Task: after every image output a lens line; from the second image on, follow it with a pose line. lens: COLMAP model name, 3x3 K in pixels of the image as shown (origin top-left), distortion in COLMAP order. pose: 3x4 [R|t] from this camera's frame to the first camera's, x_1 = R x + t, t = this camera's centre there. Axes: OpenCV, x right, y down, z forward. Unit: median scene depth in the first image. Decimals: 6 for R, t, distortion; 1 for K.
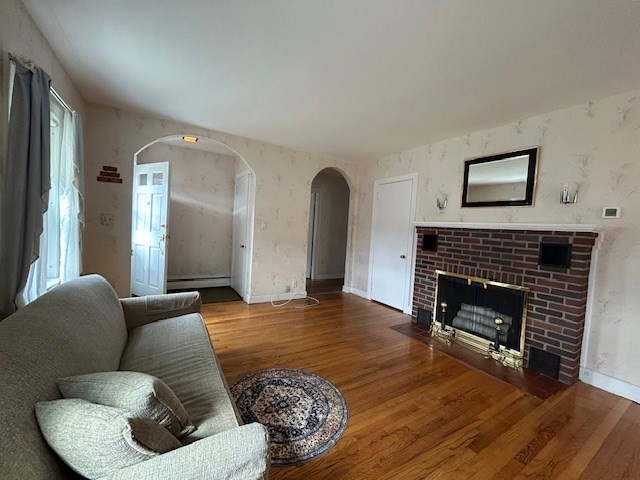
lens RADIAL K [[259.0, 0, 319.8], [0, 259.0, 238.7], [0, 0, 1]] dist [-0.000250, 0.000499]
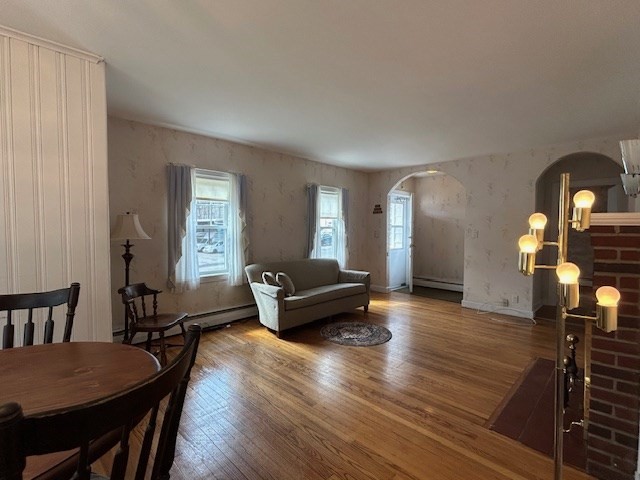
lens RADIAL K [[313.2, 0, 317.8], [0, 313.2, 238.2], [0, 0, 1]] dist [-0.000153, 0.000034]
pose [[0.219220, -0.026367, -0.975319, 1.487367], [-0.031137, 0.998937, -0.034004, 0.044541], [0.975178, 0.037823, 0.218166, 0.176455]]
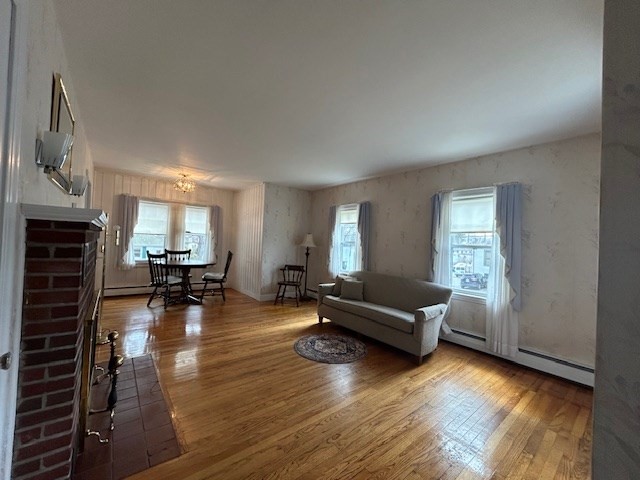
lens RADIAL K [[259.0, 0, 319.8], [0, 259.0, 238.7], [0, 0, 1]] dist [-0.000250, 0.000499]
pose [[-0.986868, -0.106173, -0.121734, 0.172051], [-0.109112, 0.993872, 0.017715, -0.092907], [0.119107, 0.030766, -0.992405, 2.064386]]
